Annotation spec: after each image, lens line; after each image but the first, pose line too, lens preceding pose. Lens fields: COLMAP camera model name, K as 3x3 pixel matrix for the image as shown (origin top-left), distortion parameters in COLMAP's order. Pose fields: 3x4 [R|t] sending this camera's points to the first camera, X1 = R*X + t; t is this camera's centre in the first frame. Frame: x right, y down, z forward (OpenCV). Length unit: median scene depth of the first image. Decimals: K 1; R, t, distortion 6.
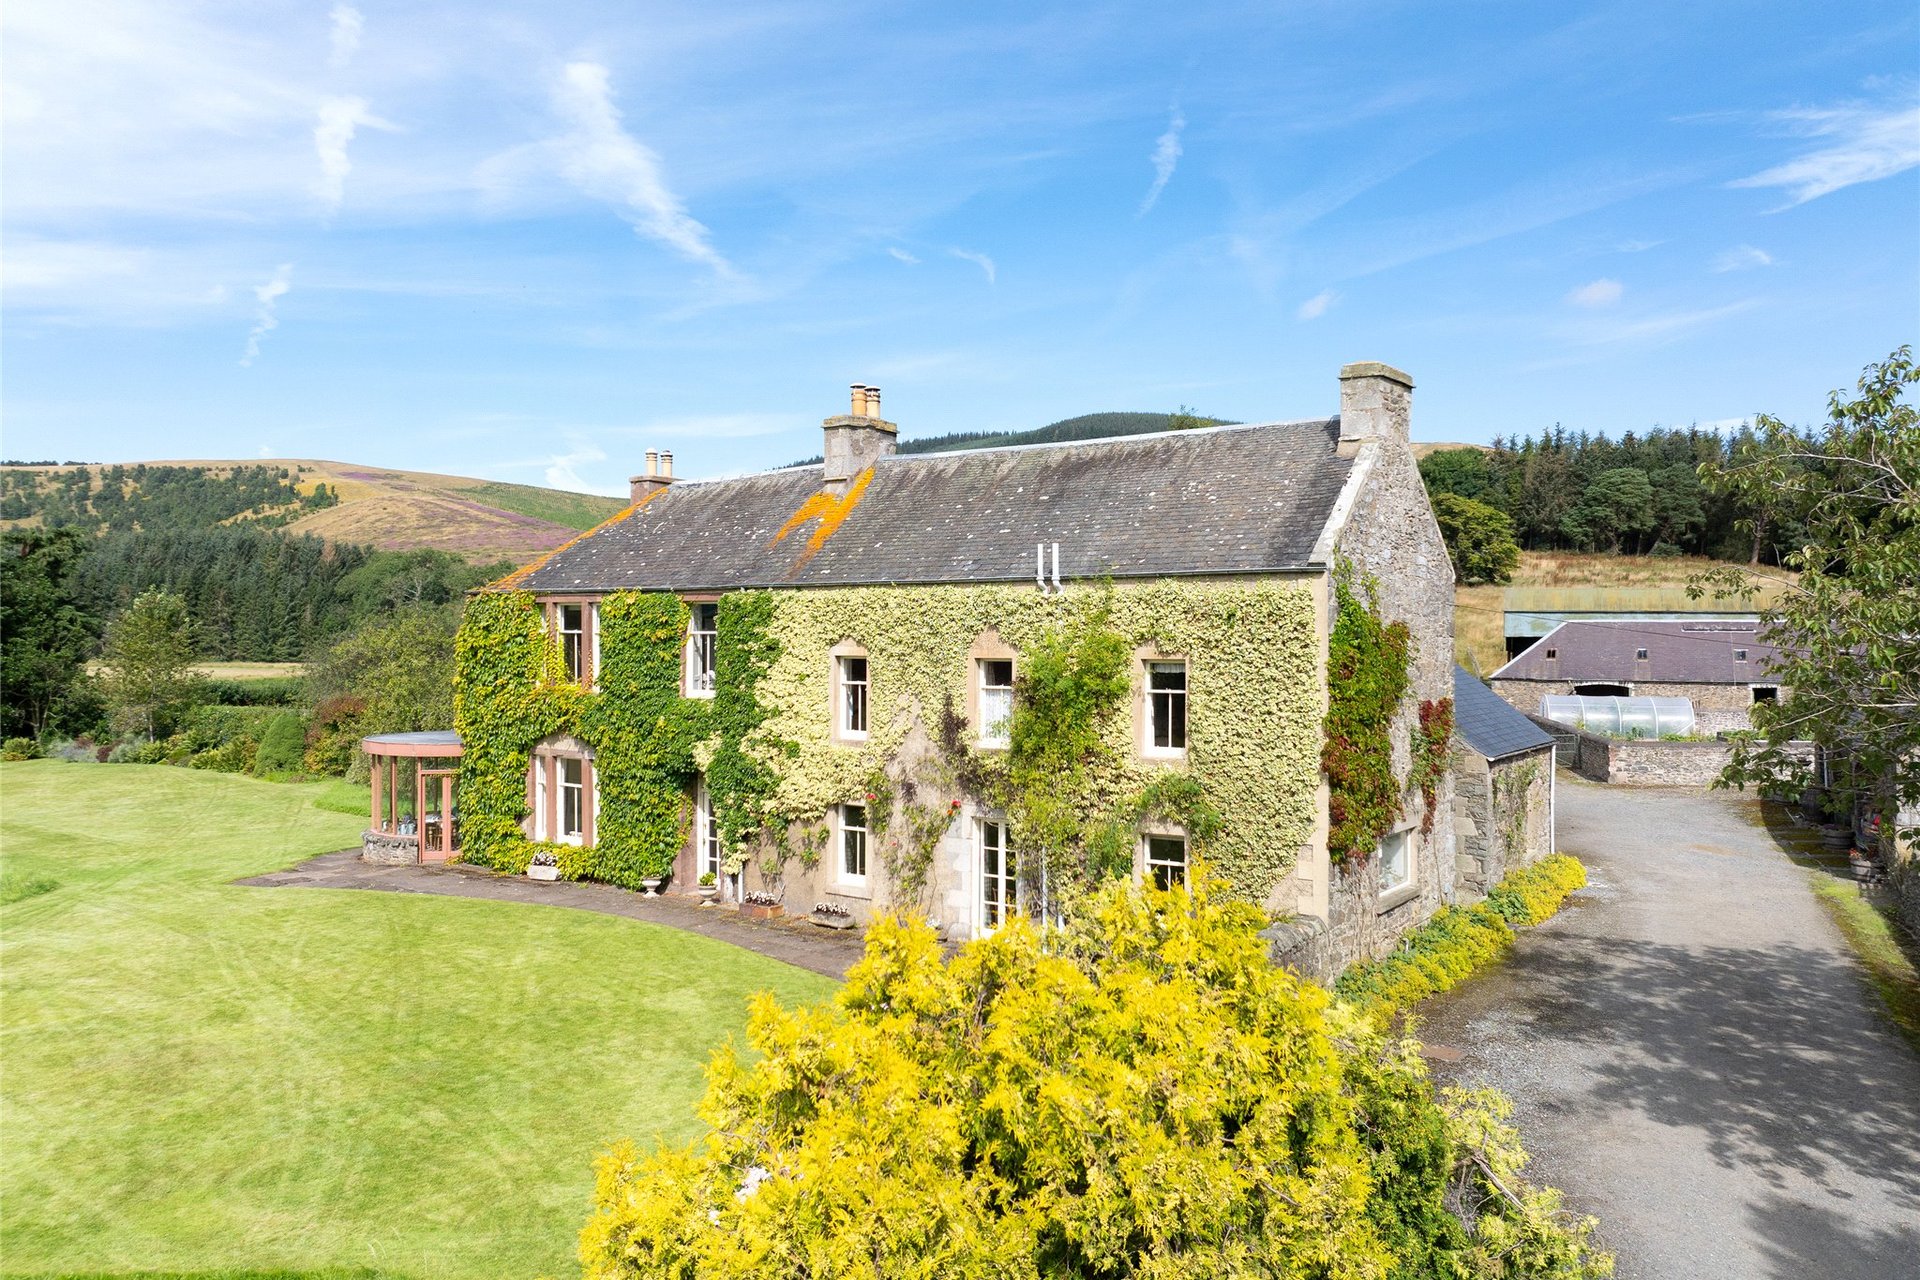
lens RADIAL K [[1326.5, 0, 960.0], [0, 1326.5, 640.0], [0, 0, 1]] dist [-0.074921, 0.041589]
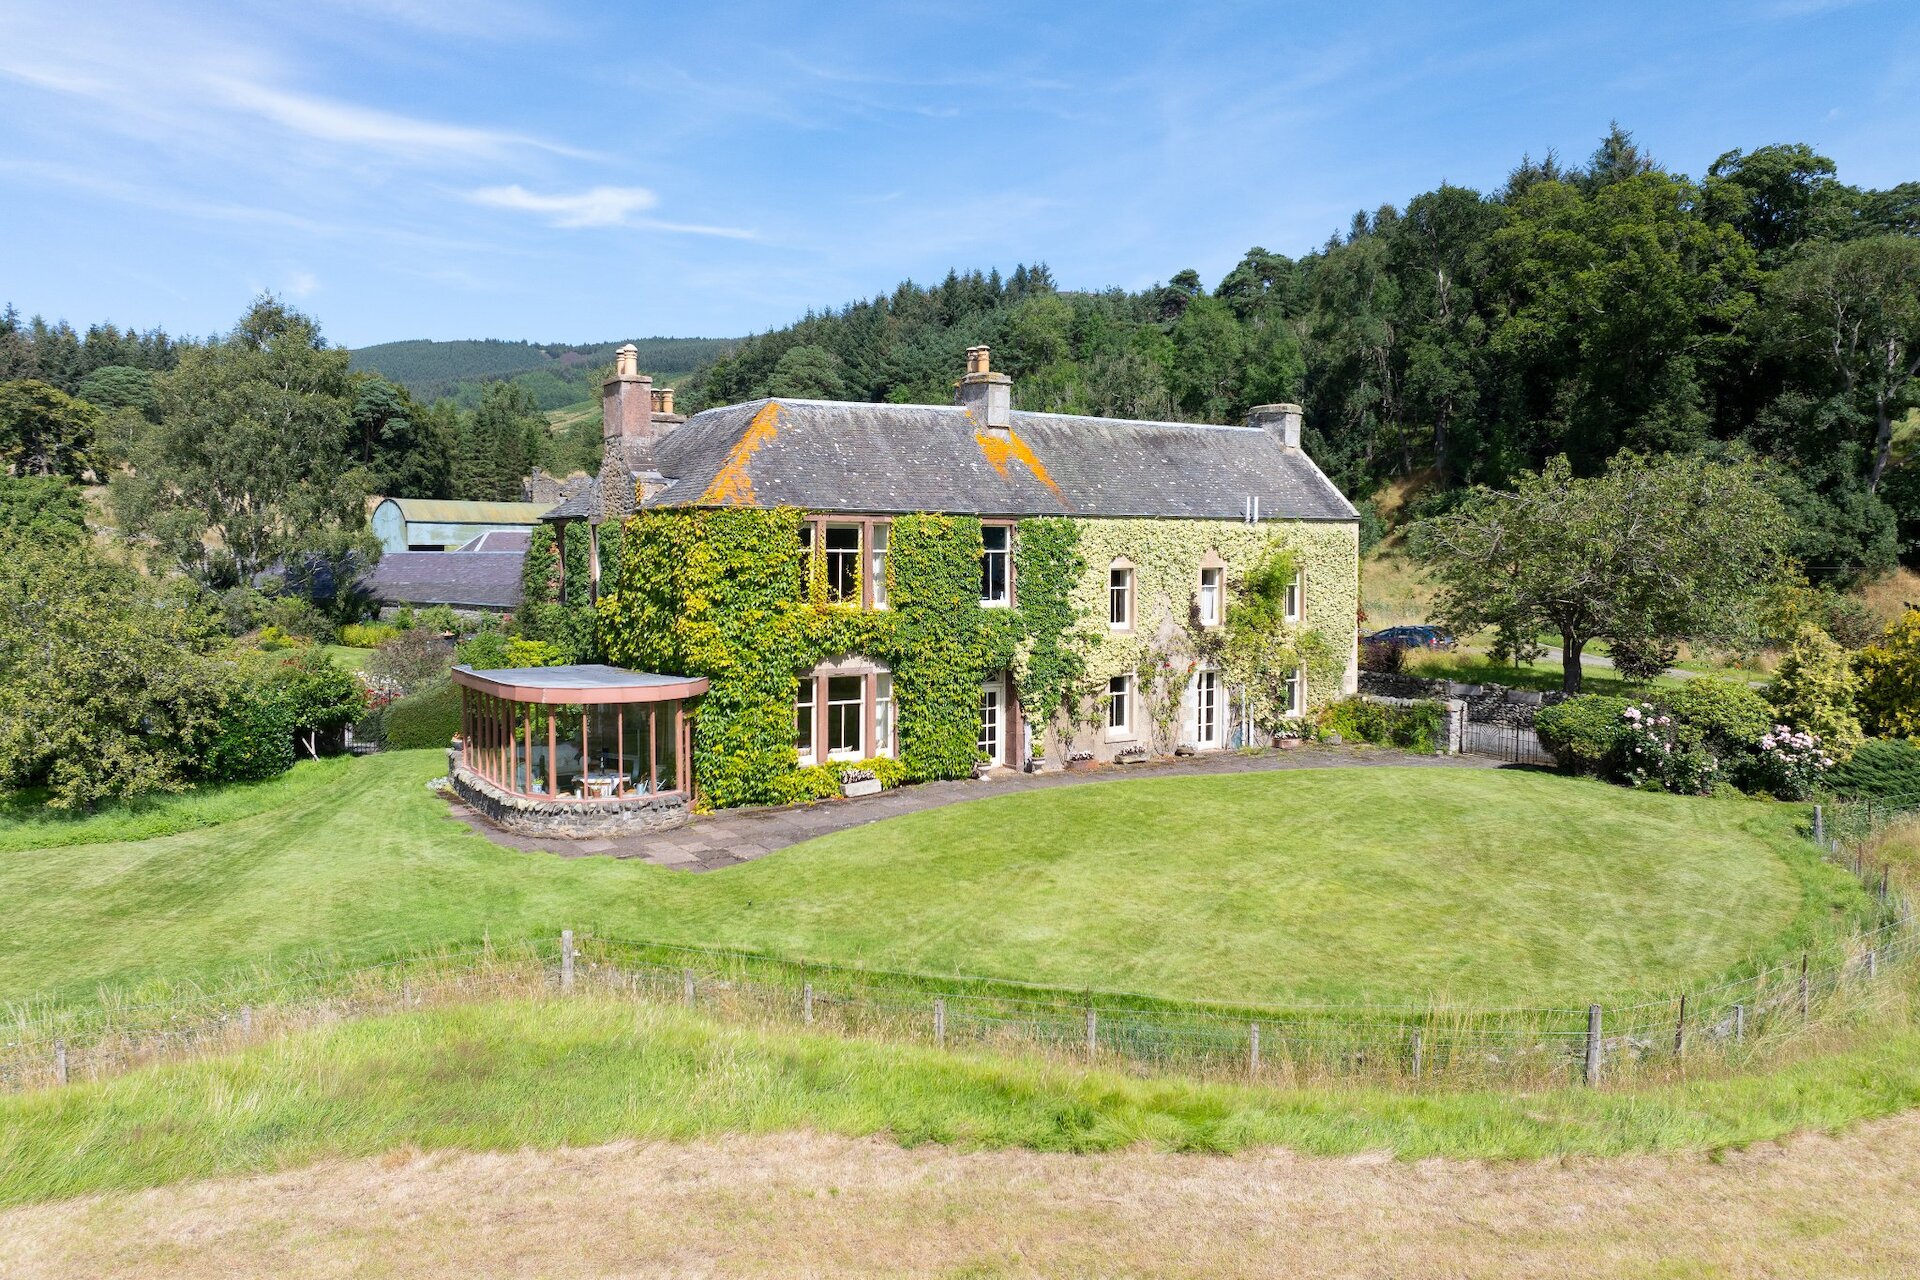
lens RADIAL K [[1326.5, 0, 960.0], [0, 1326.5, 640.0], [0, 0, 1]] dist [-0.074921, 0.041589]
pose [[0.389595, -0.072507, 0.918128, -1.406288], [-0.003674, 0.996766, 0.080276, -0.023471], [-0.920979, -0.034649, 0.388069, 0.615189]]
